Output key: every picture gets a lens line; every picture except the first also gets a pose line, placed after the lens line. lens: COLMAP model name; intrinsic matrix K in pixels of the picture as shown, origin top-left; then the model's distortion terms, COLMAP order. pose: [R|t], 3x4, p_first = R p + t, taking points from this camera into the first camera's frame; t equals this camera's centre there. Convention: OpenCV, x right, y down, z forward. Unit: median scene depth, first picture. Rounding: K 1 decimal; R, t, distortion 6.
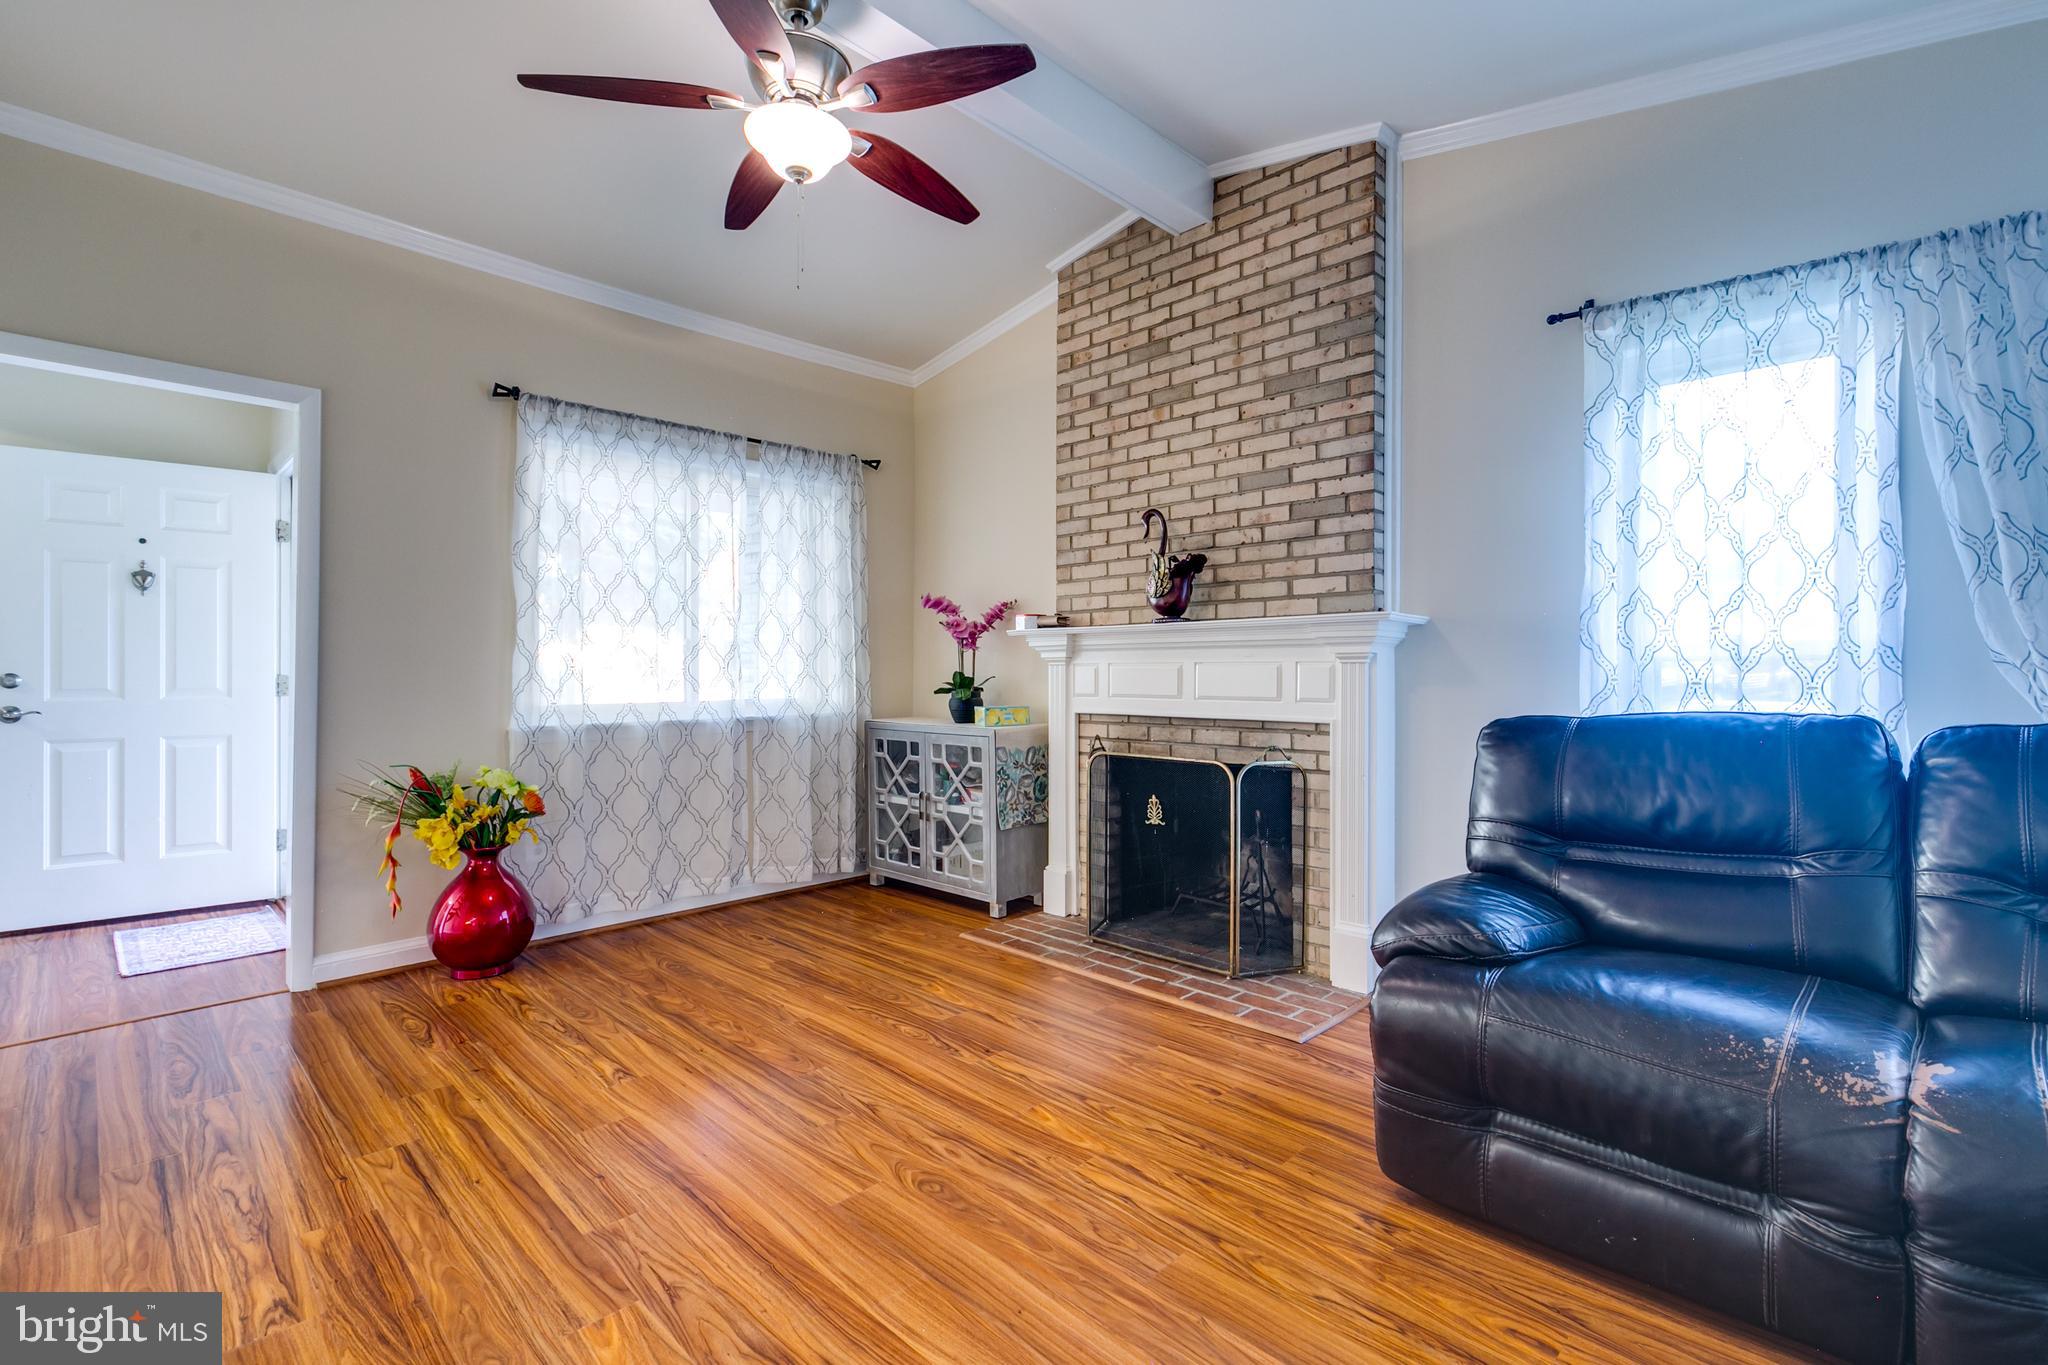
lens RADIAL K [[910.9, 0, 1020.3], [0, 910.9, 656.6], [0, 0, 1]] dist [0.005867, -0.000020]
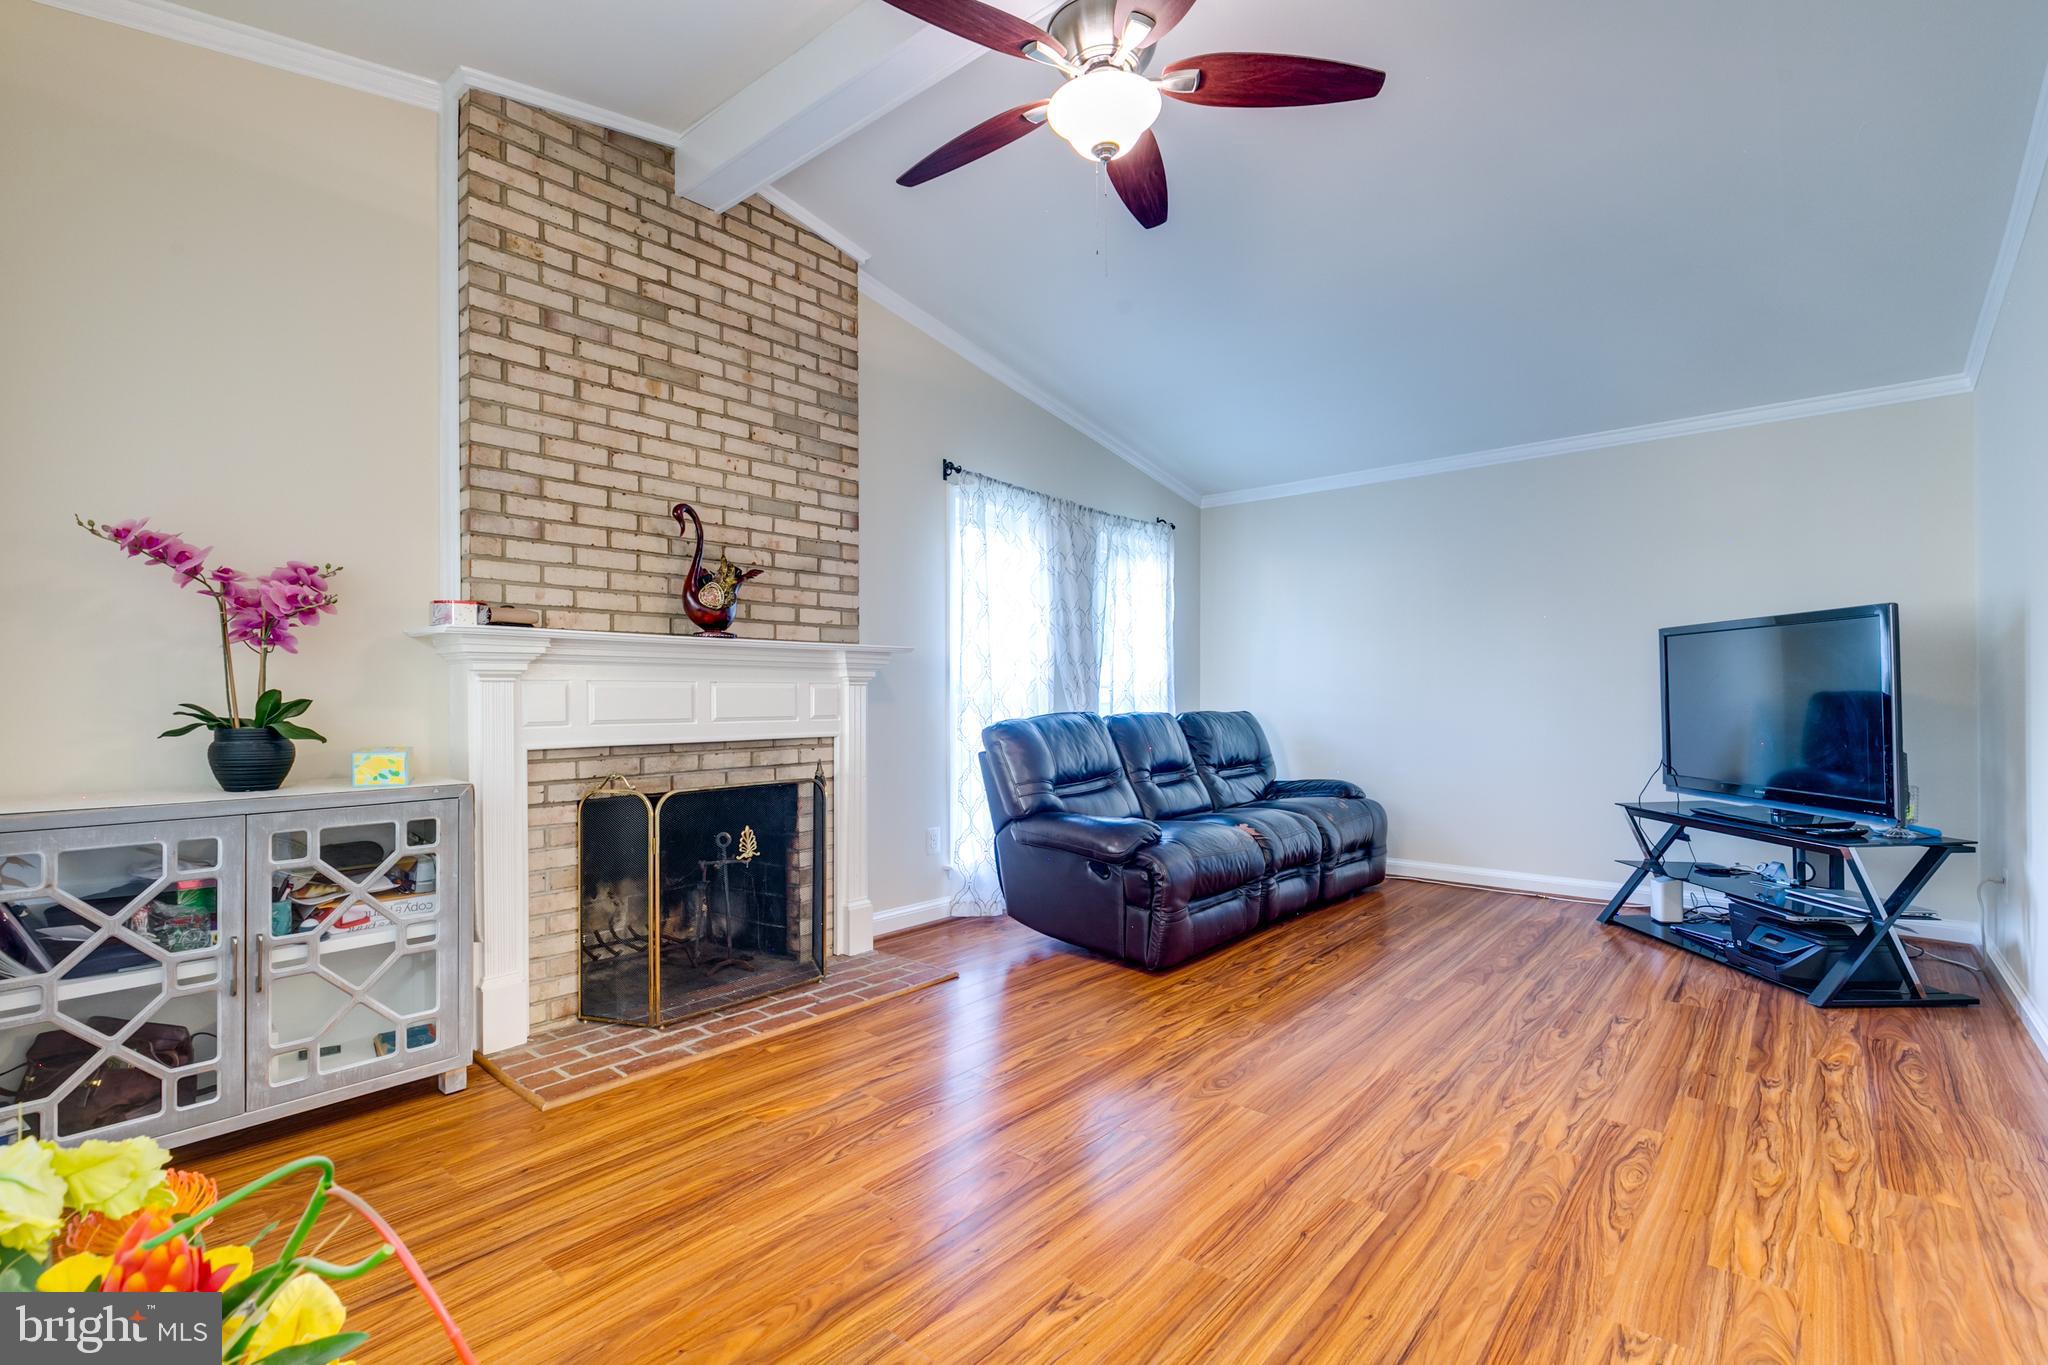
lens RADIAL K [[923.0, 0, 1025.5], [0, 923.0, 680.9], [0, 0, 1]] dist [0.008128, -0.000505]
pose [[-0.069003, 0.014869, 0.997506, -0.810721], [-0.017264, 0.999721, -0.016096, 0.015987], [-0.997467, -0.018332, -0.068727, 0.793007]]
